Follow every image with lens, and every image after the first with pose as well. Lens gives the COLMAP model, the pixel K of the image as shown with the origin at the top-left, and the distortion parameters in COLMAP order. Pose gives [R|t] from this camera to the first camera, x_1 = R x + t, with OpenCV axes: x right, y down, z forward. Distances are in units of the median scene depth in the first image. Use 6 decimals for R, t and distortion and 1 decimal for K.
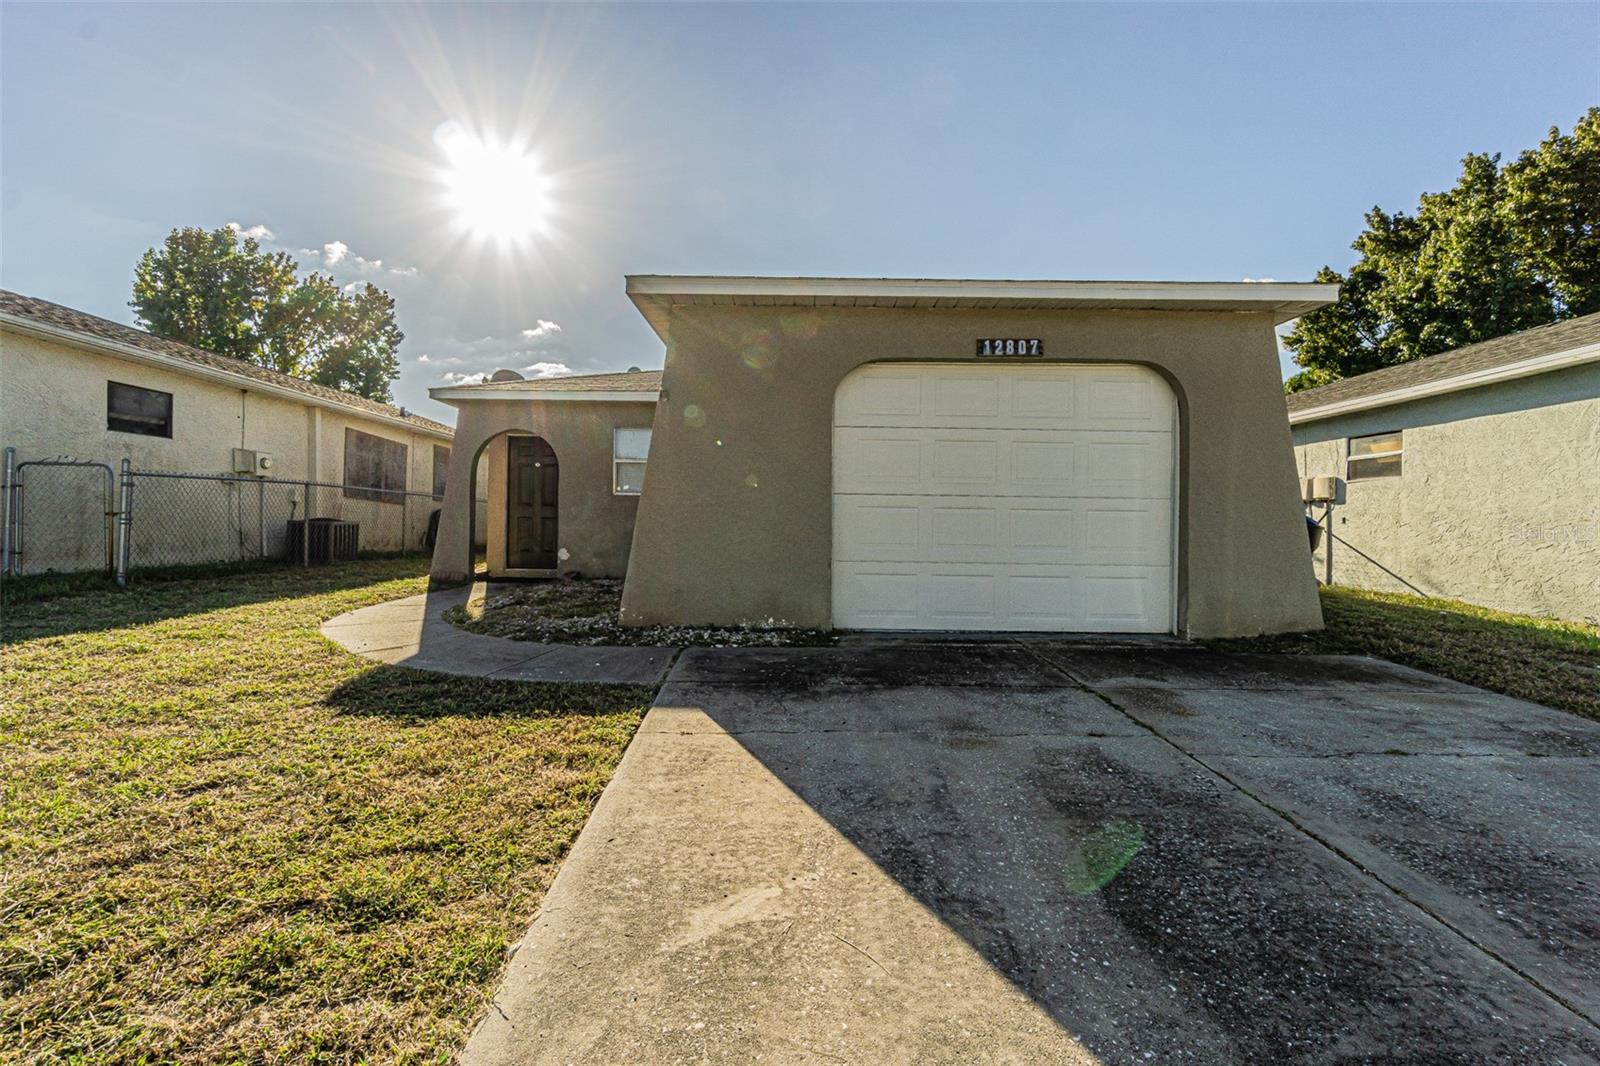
lens RADIAL K [[698.3, 0, 800.2], [0, 698.3, 528.5], [0, 0, 1]] dist [-0.012233, 0.002545]
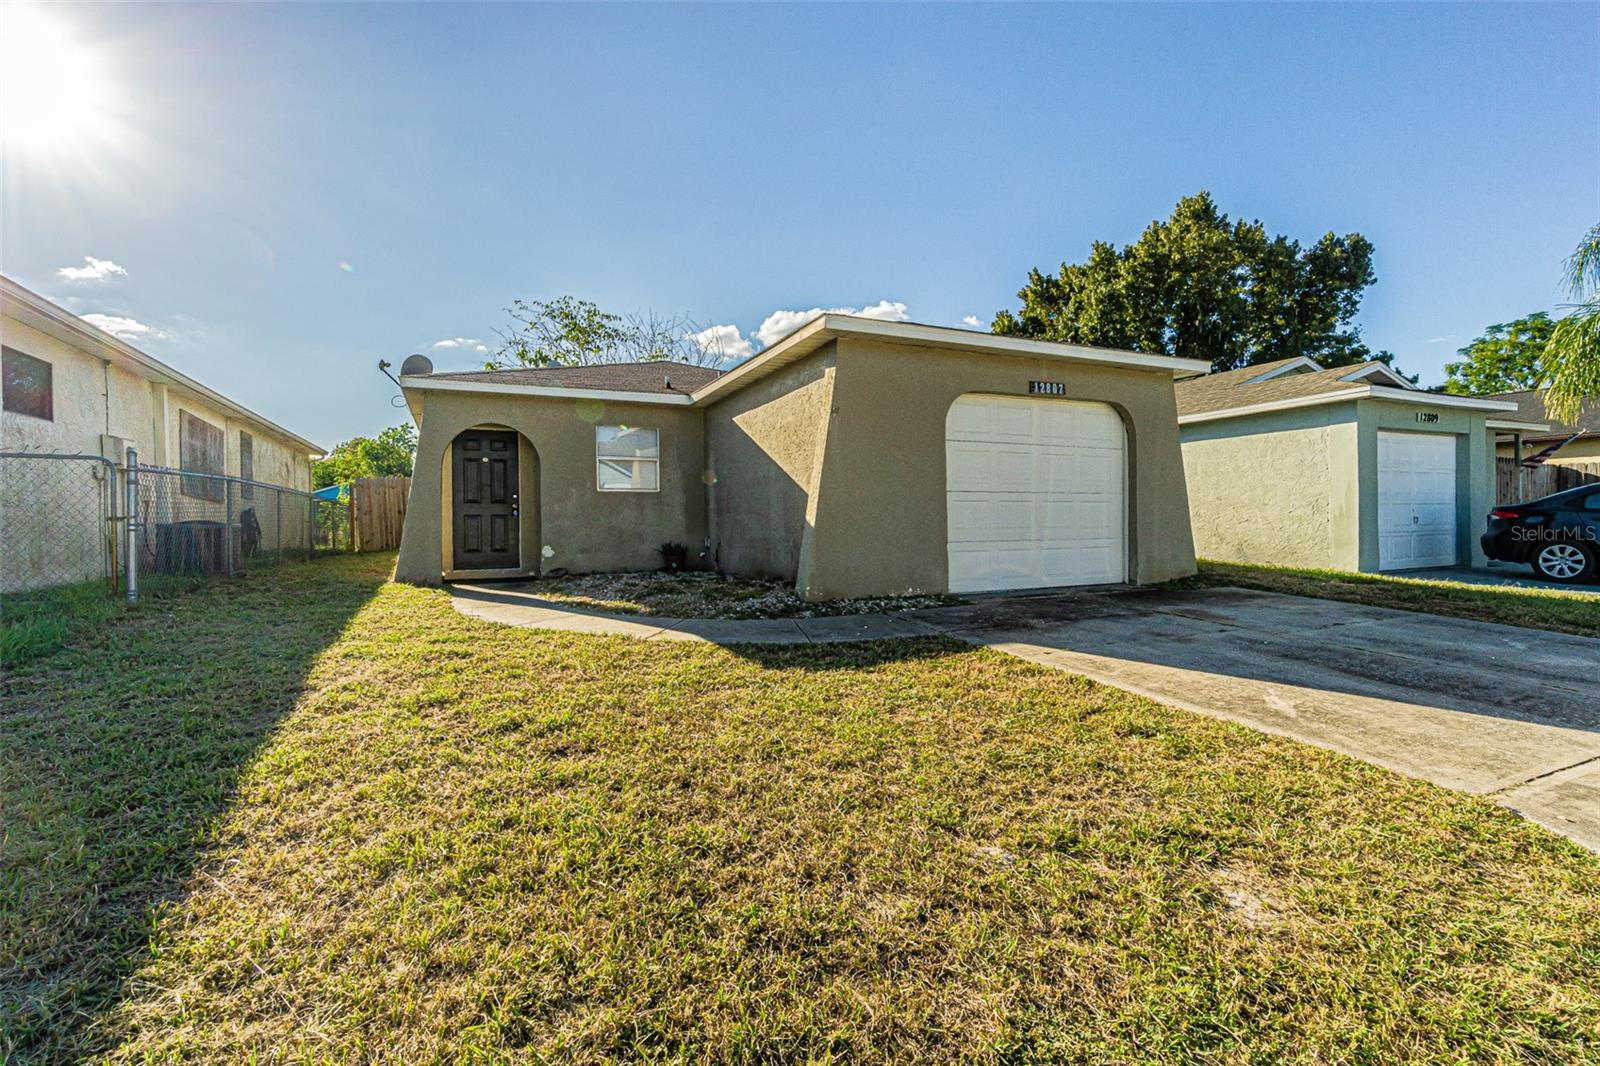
lens RADIAL K [[698.3, 0, 790.9], [0, 698.3, 529.5], [0, 0, 1]] dist [-0.012233, 0.002545]
pose [[0.909724, -0.026843, 0.414346, -0.430461], [0.021671, 0.999618, 0.017178, -0.003647], [-0.414648, -0.006648, 0.909957, -0.044440]]
